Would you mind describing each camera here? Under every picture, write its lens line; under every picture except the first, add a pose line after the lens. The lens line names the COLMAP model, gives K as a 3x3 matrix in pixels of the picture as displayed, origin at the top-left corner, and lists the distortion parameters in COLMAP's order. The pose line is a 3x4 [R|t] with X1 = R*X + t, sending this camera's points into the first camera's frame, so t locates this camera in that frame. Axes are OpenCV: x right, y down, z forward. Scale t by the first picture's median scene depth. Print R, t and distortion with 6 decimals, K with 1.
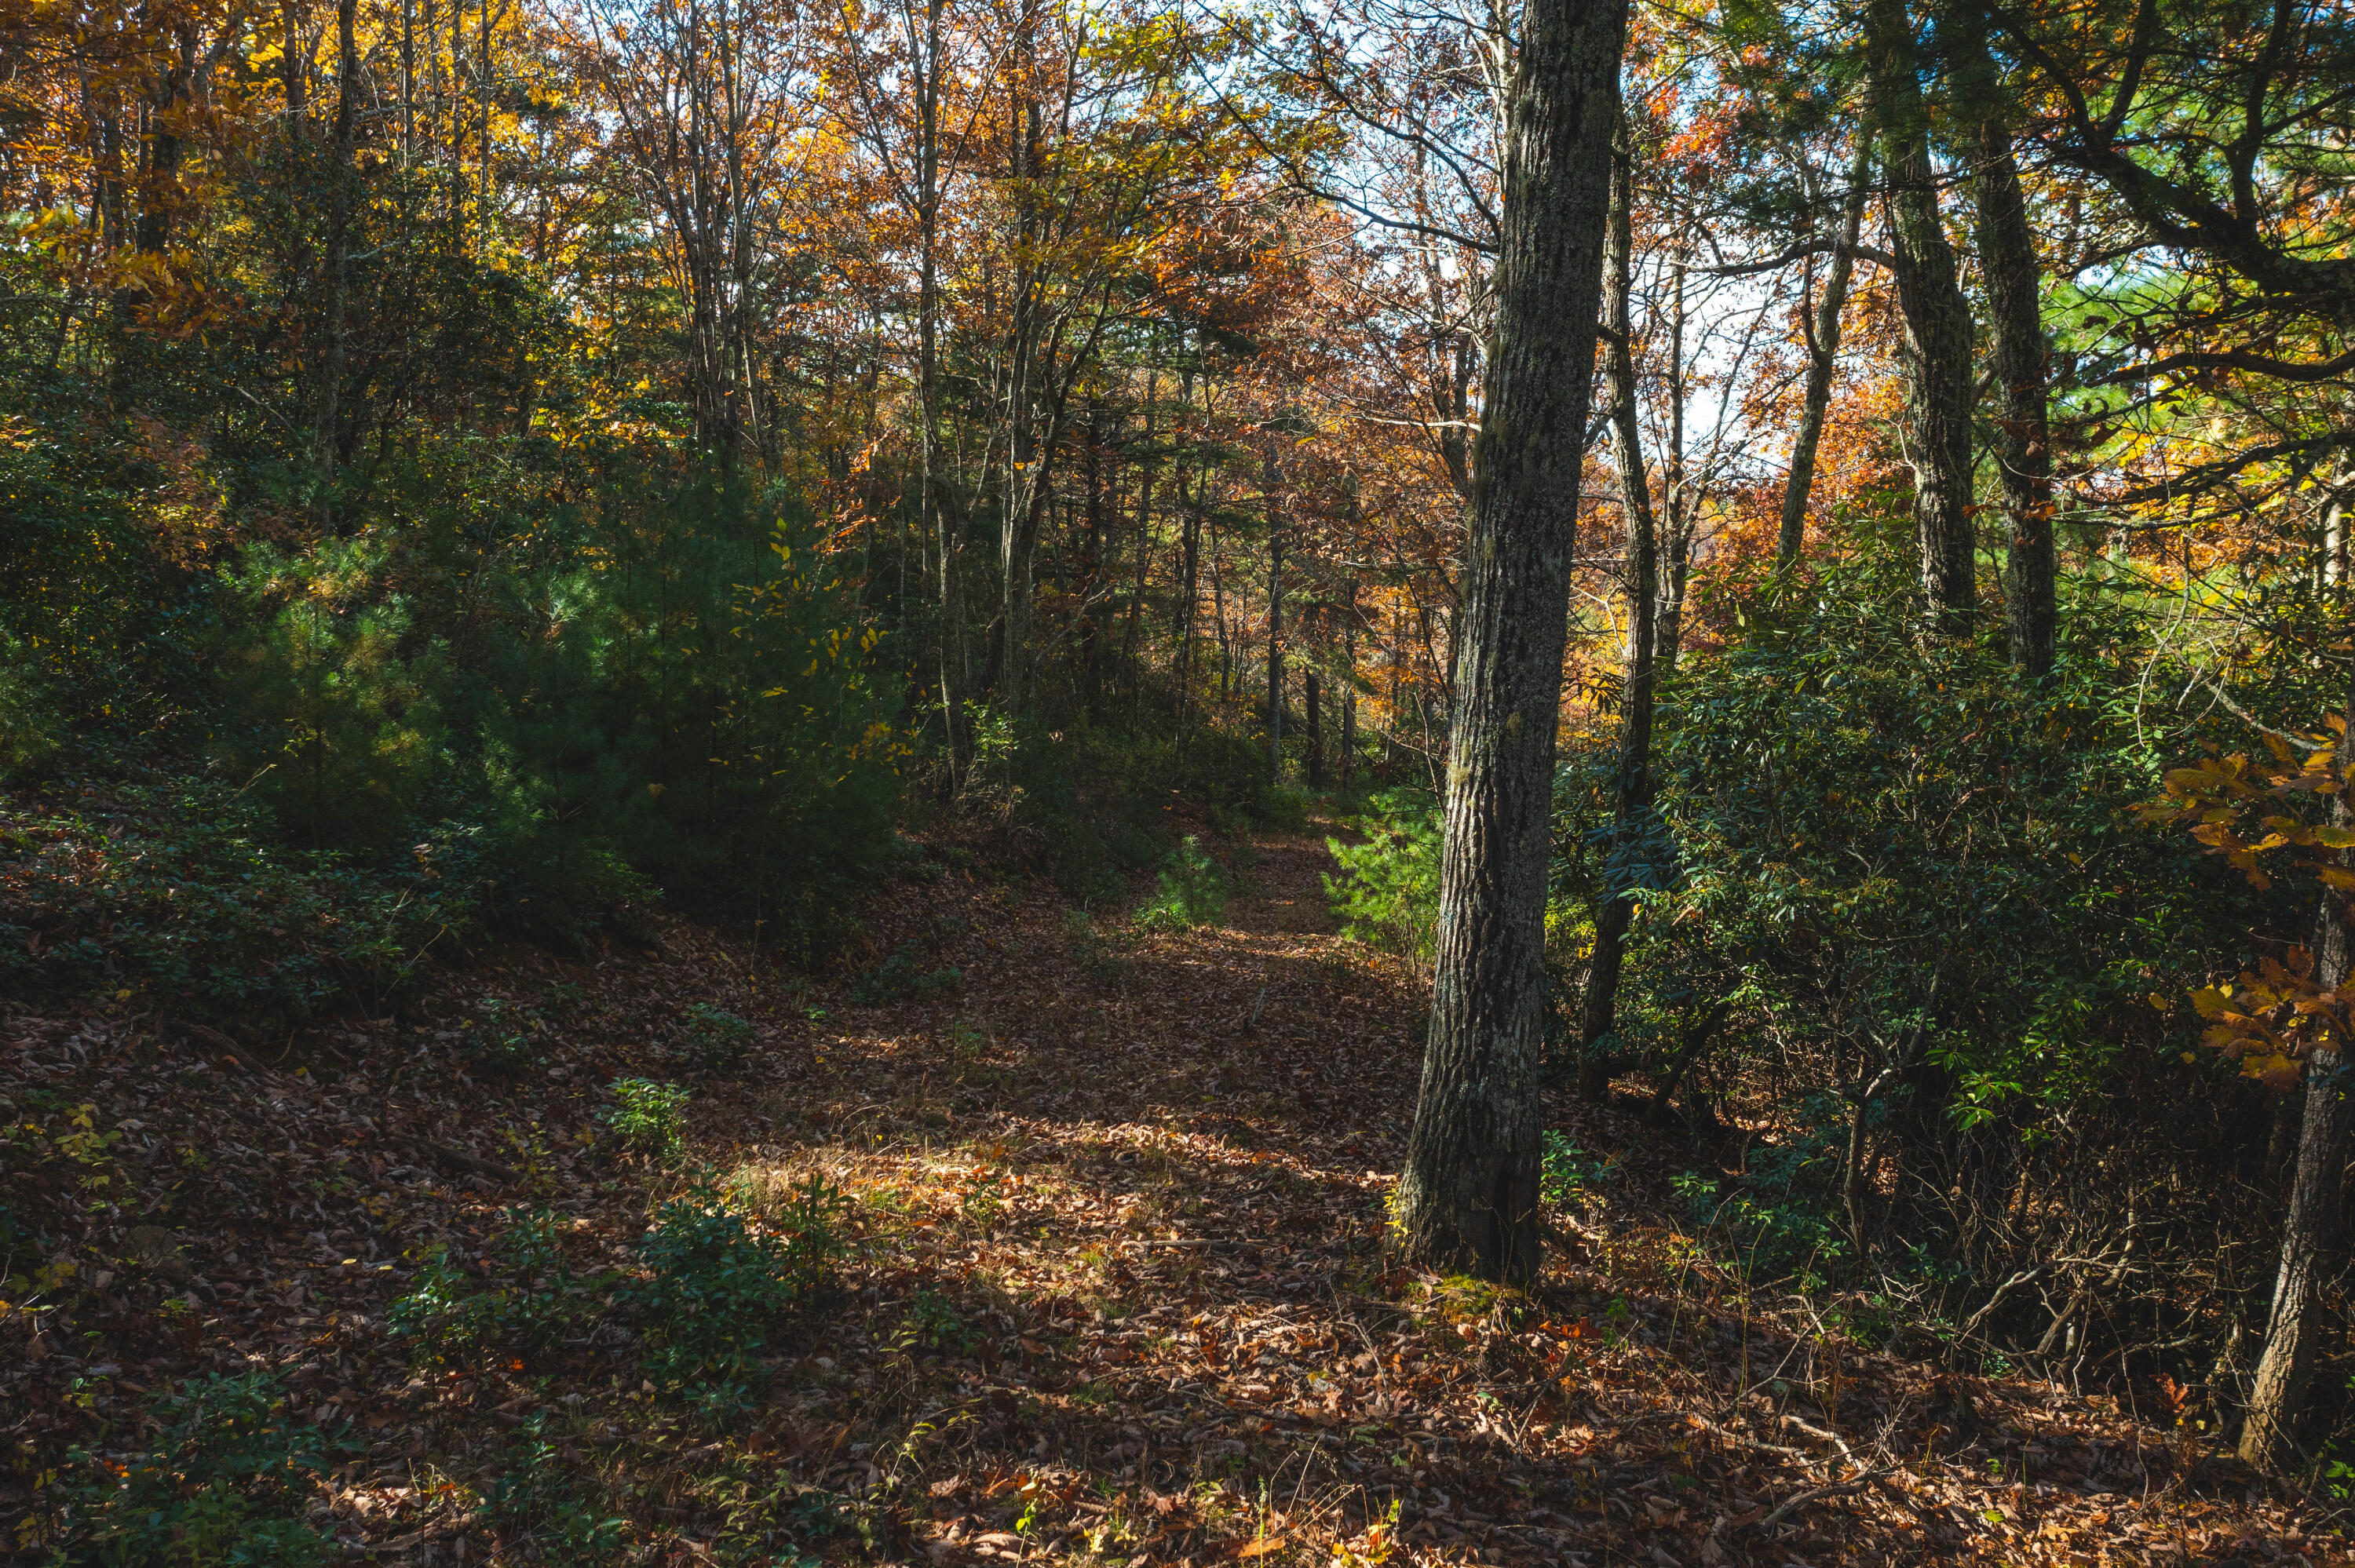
lens RADIAL K [[1869.0, 0, 1174.8], [0, 1869.0, 784.6], [0, 0, 1]] dist [-0.008616, -0.006681]
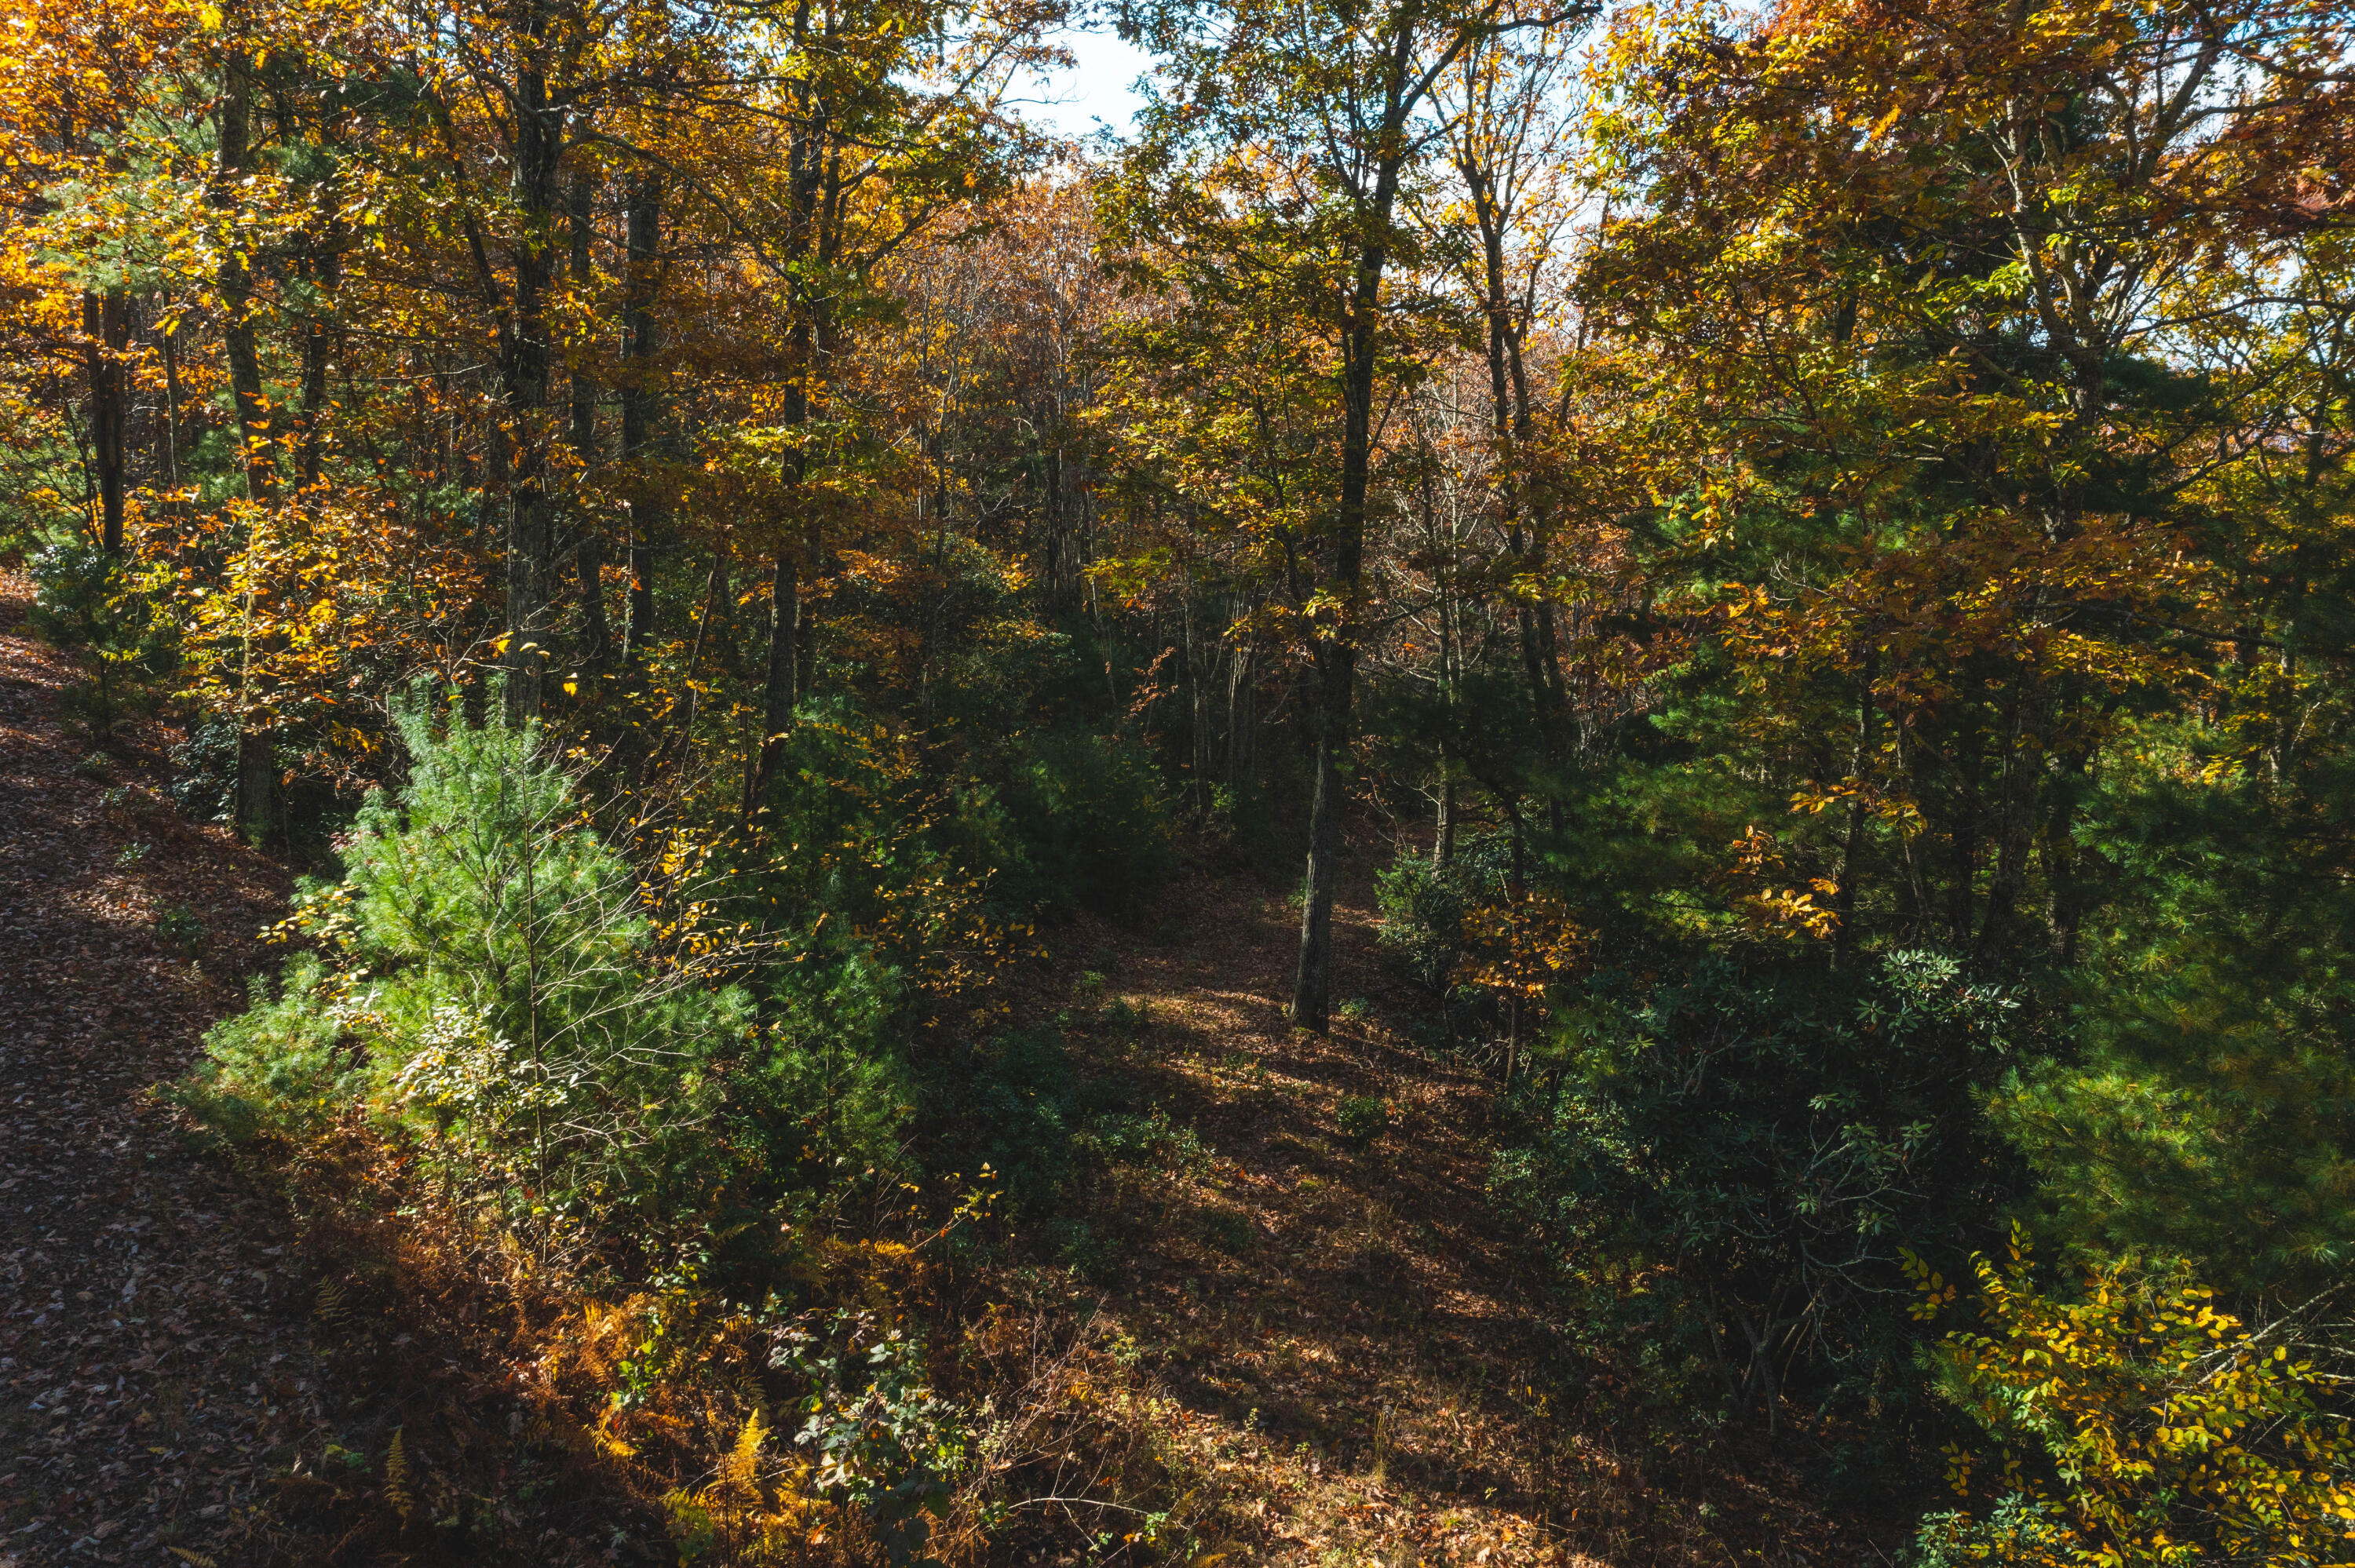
lens RADIAL K [[1869.0, 0, 1178.2], [0, 1869.0, 784.7], [0, 0, 1]] dist [-0.008616, -0.006681]
pose [[0.988702, 0.041153, -0.144132, 0.138676], [-0.033274, 0.997839, 0.056660, -0.150774], [0.146152, -0.051224, 0.987935, -0.930504]]
